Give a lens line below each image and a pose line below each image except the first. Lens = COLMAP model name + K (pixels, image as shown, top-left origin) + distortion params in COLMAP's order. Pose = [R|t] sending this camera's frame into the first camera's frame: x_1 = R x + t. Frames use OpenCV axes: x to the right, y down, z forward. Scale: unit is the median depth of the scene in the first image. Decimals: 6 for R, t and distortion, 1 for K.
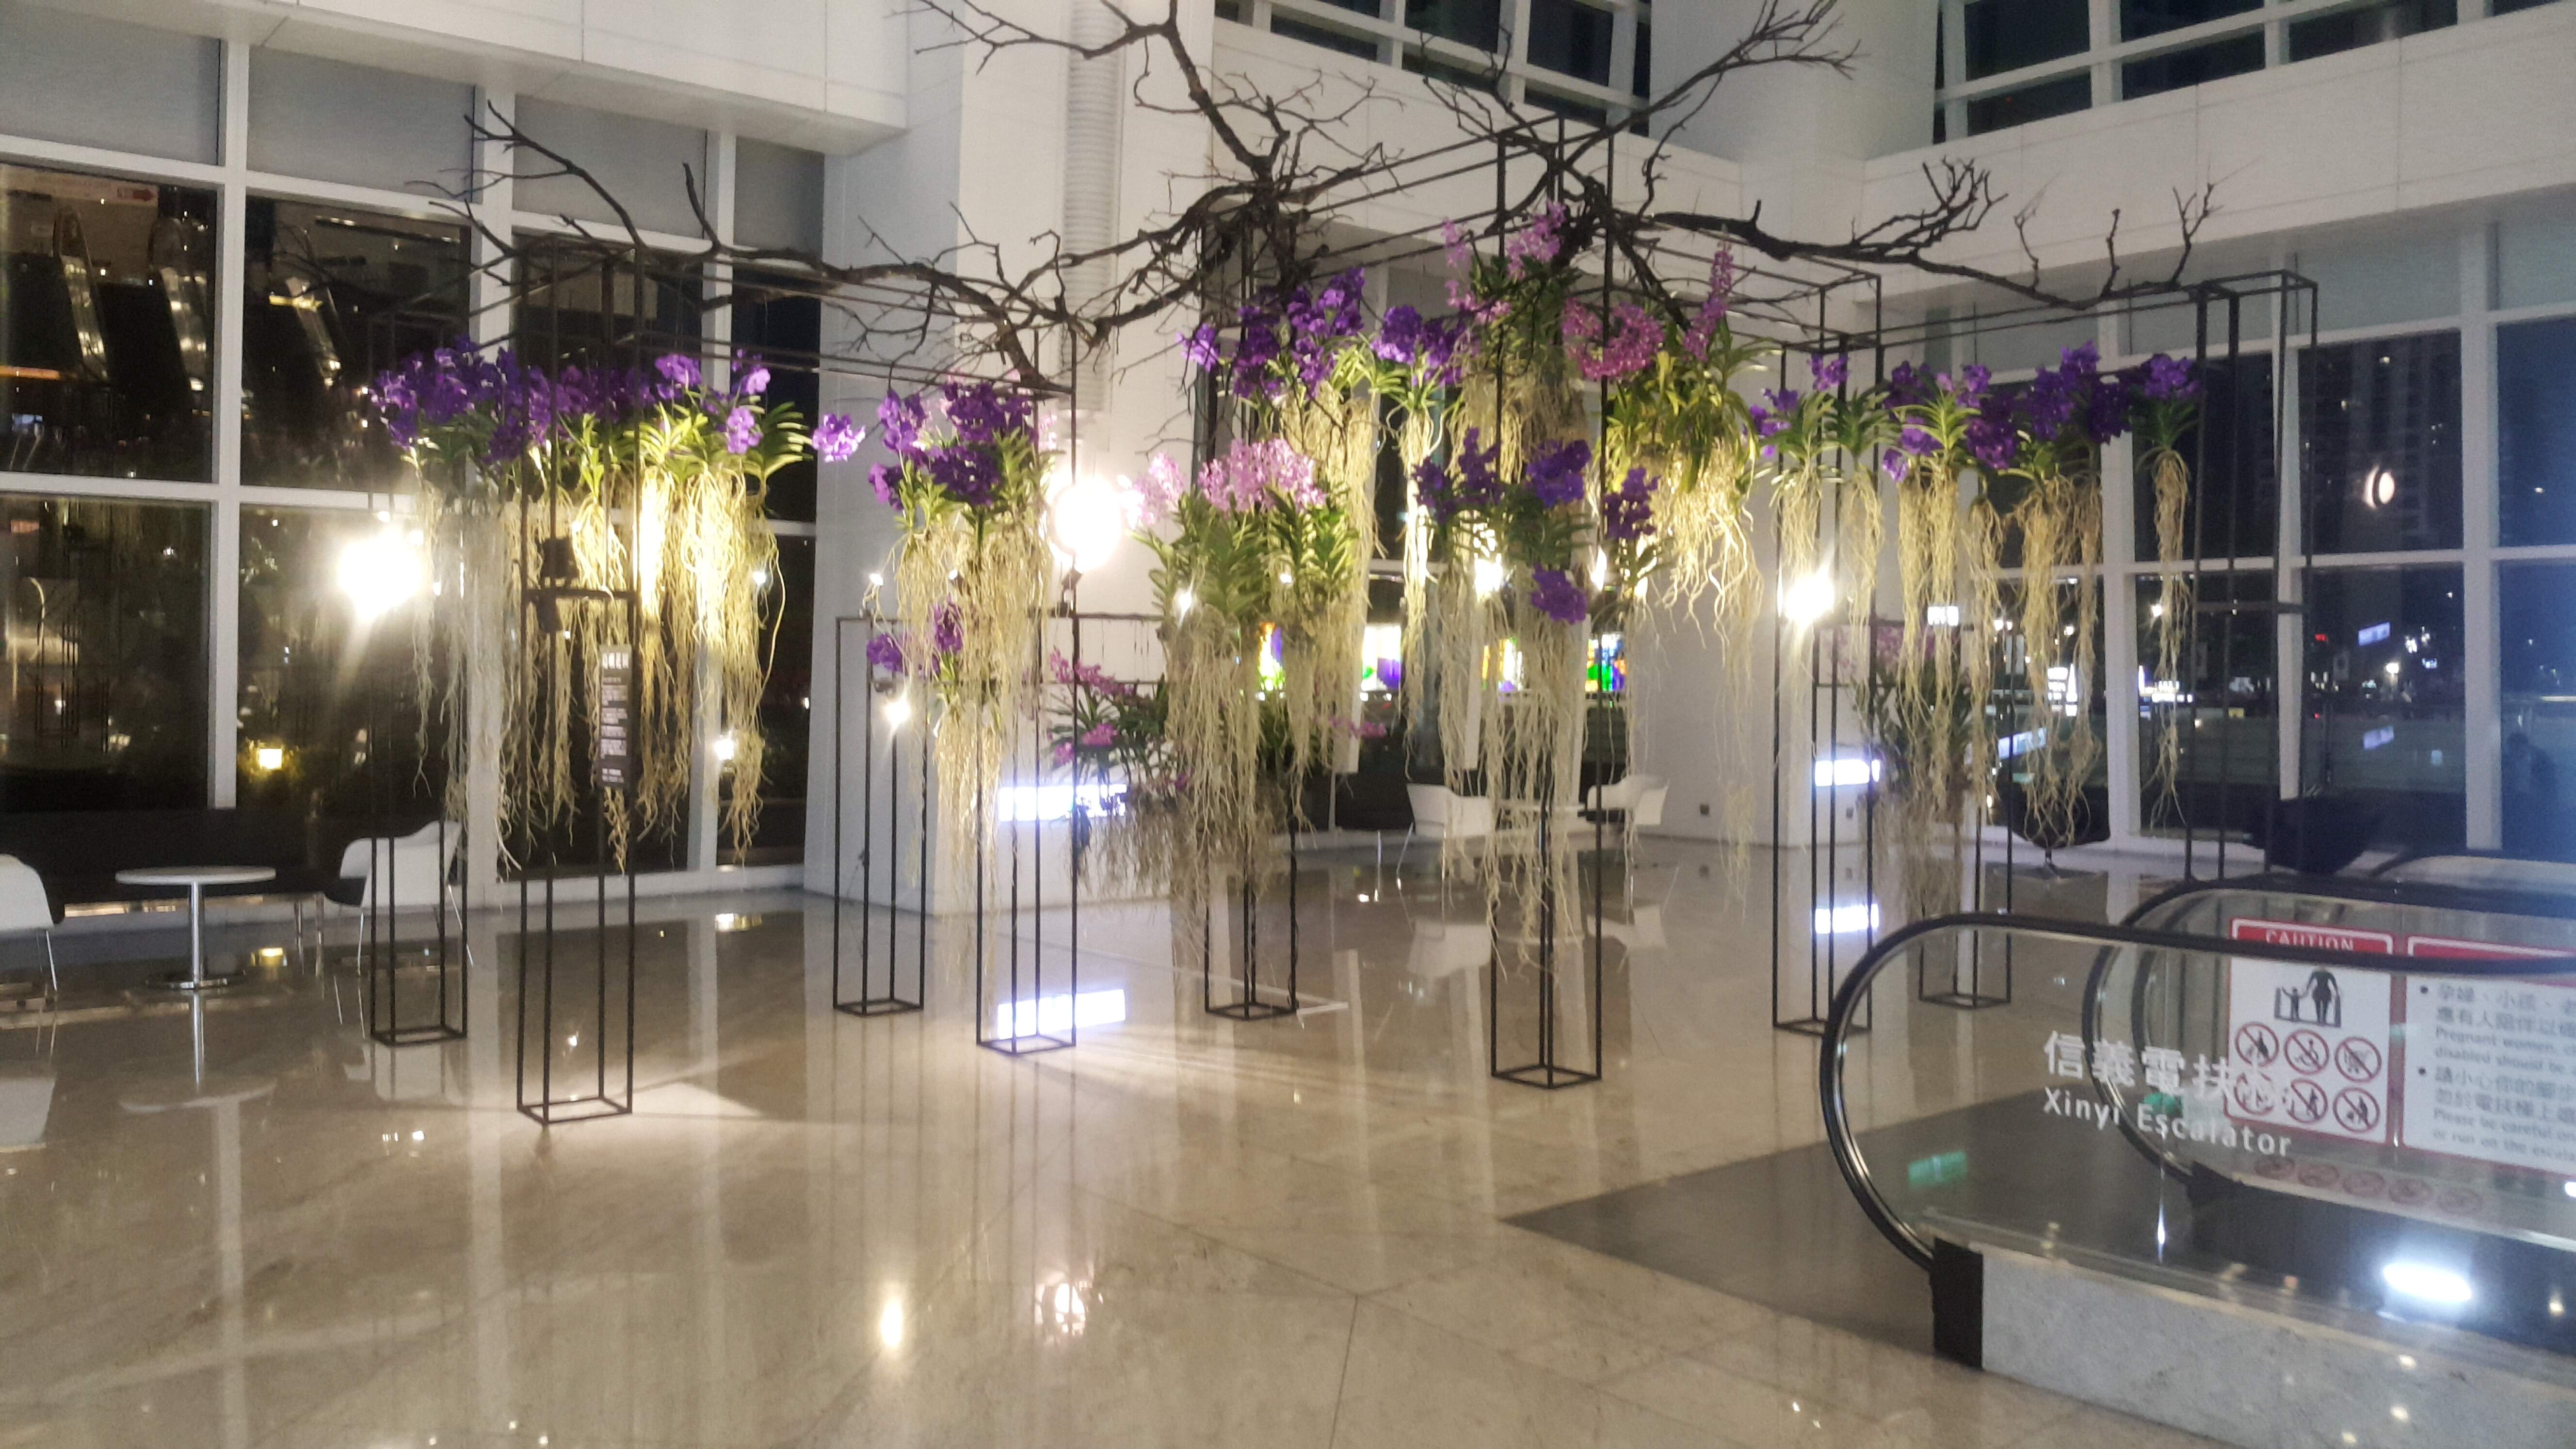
lens RADIAL K [[1951.7, 0, 1282.5], [0, 1951.7, 704.5], [0, 0, 1]] dist [-0.024013, -0.010966]
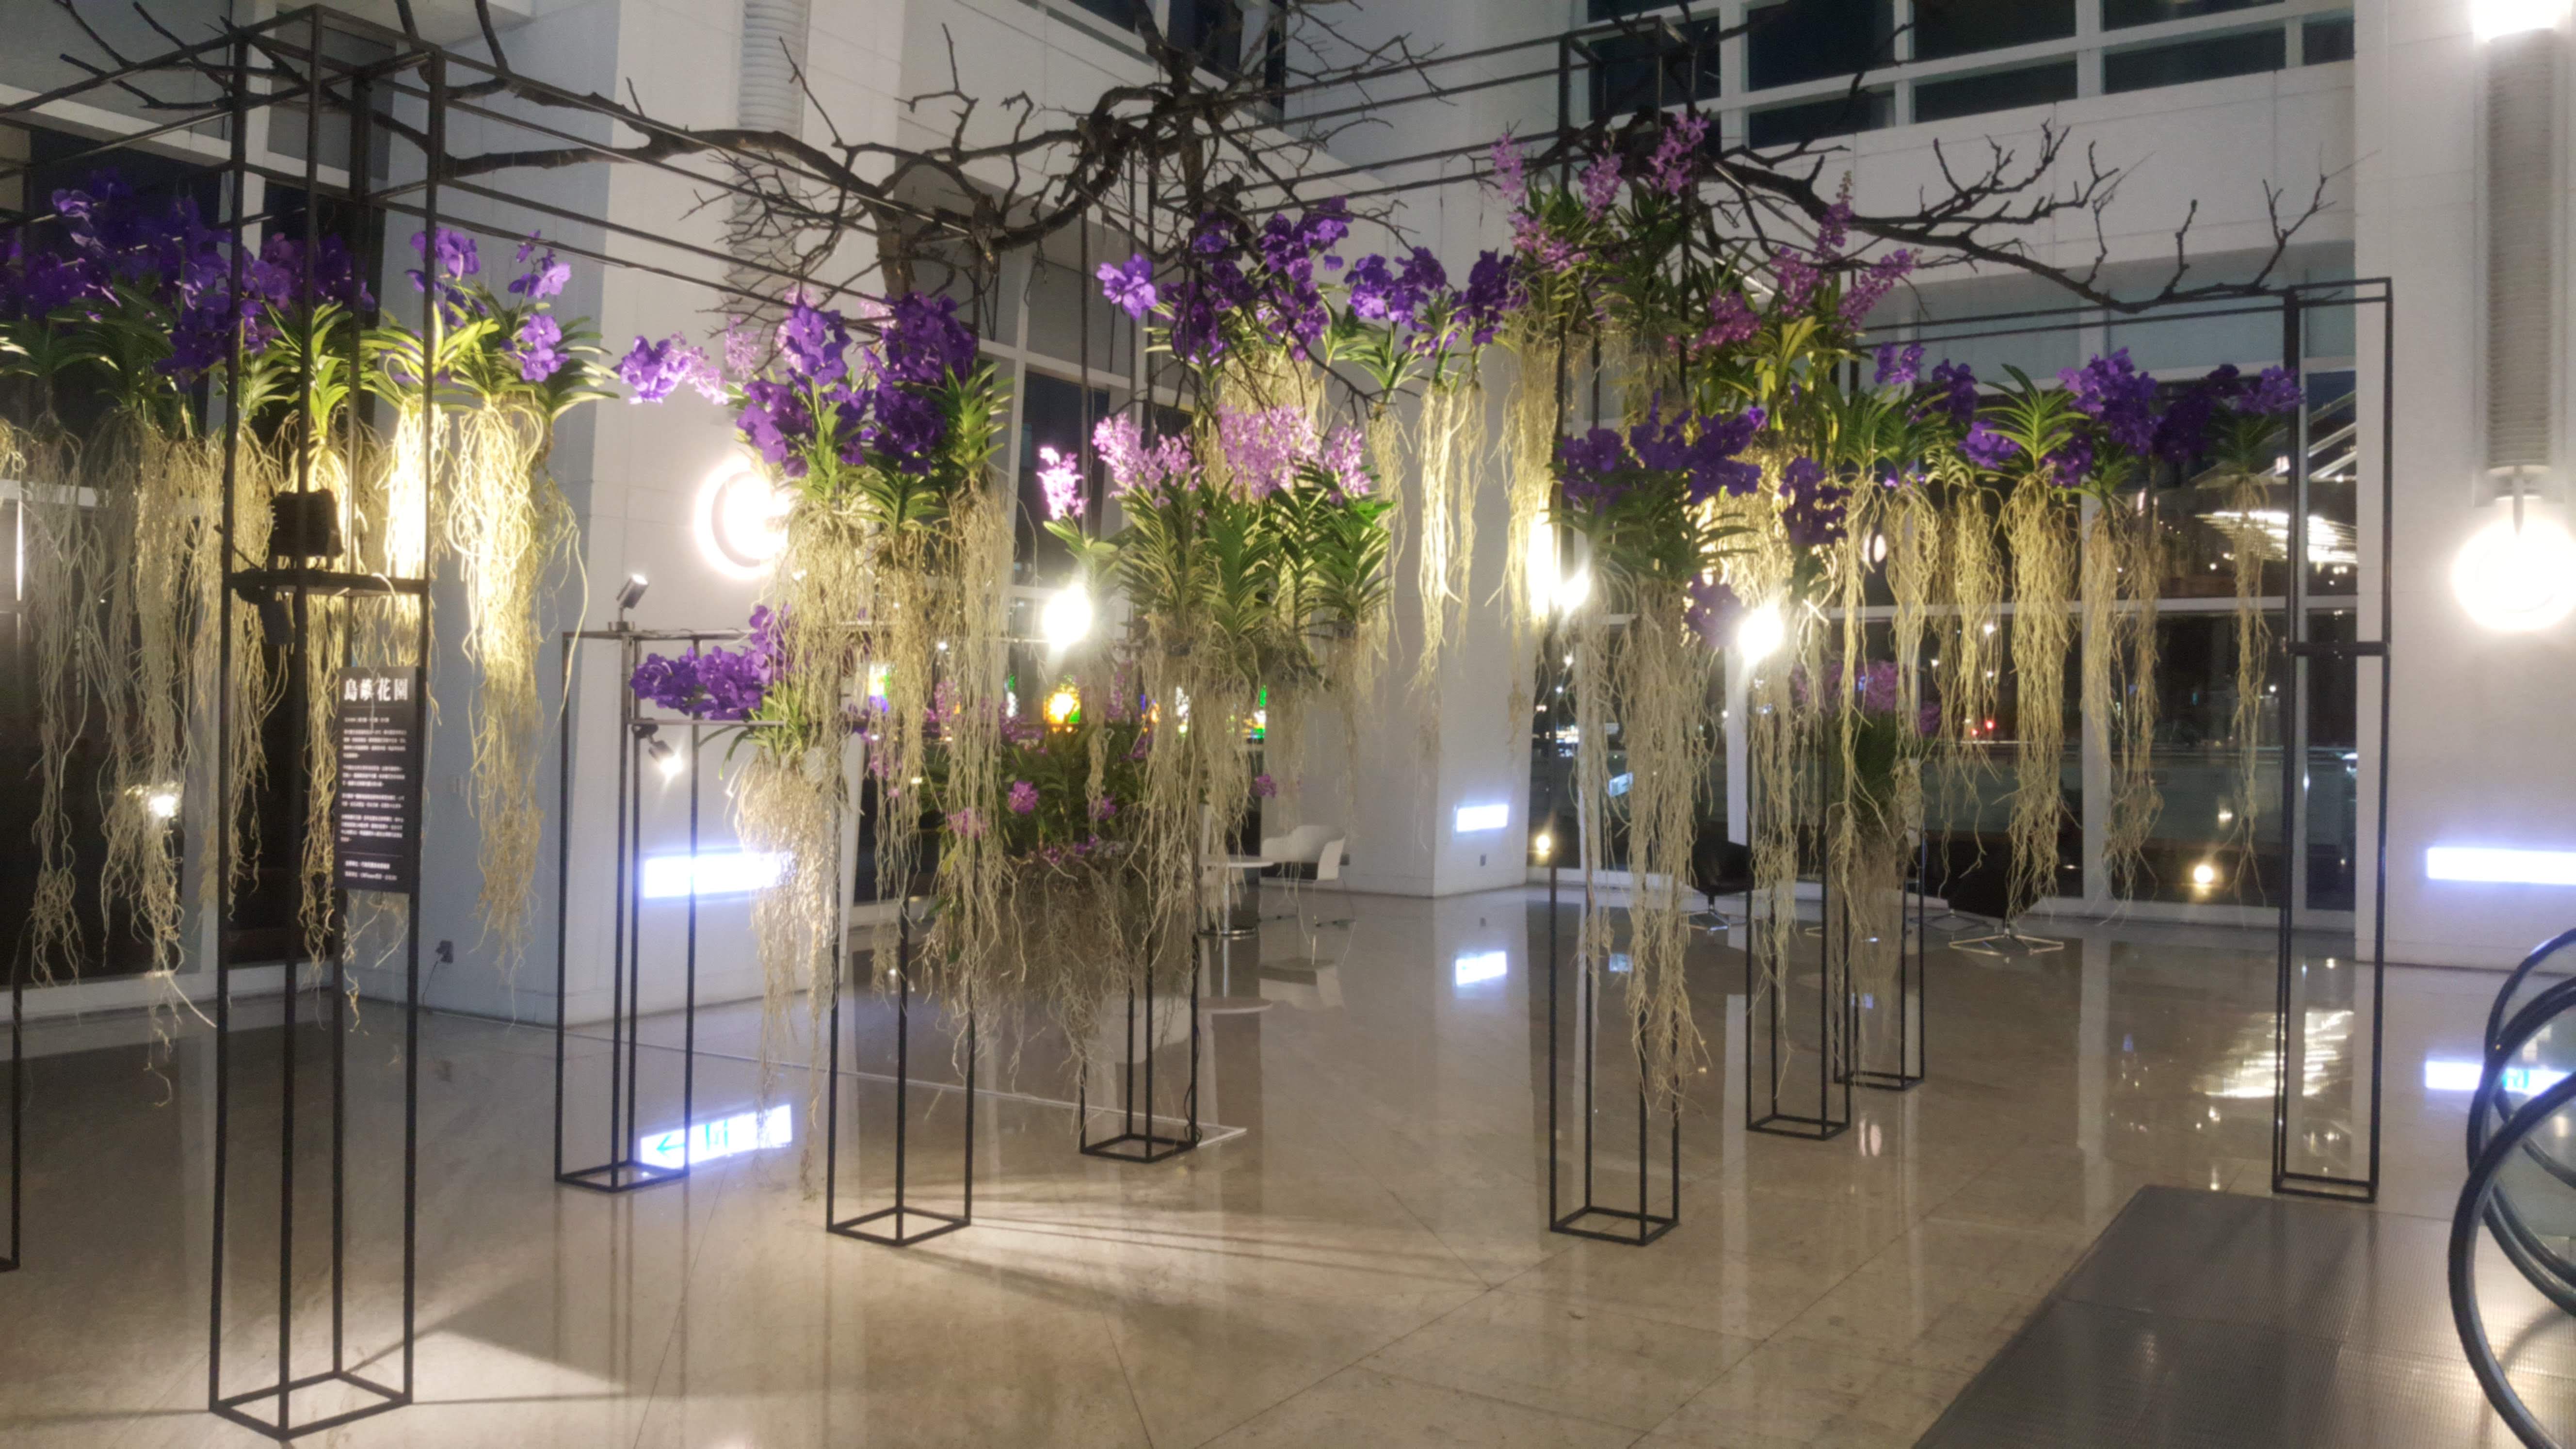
lens RADIAL K [[1939.6, 0, 1290.1], [0, 1939.6, 725.0], [0, 0, 1]] dist [-0.017177, -0.051944]
pose [[0.952212, 0.004550, 0.305404, -0.228582], [-0.001592, 0.999949, -0.009931, -0.004789], [-0.305434, 0.008970, 0.952171, 0.281376]]
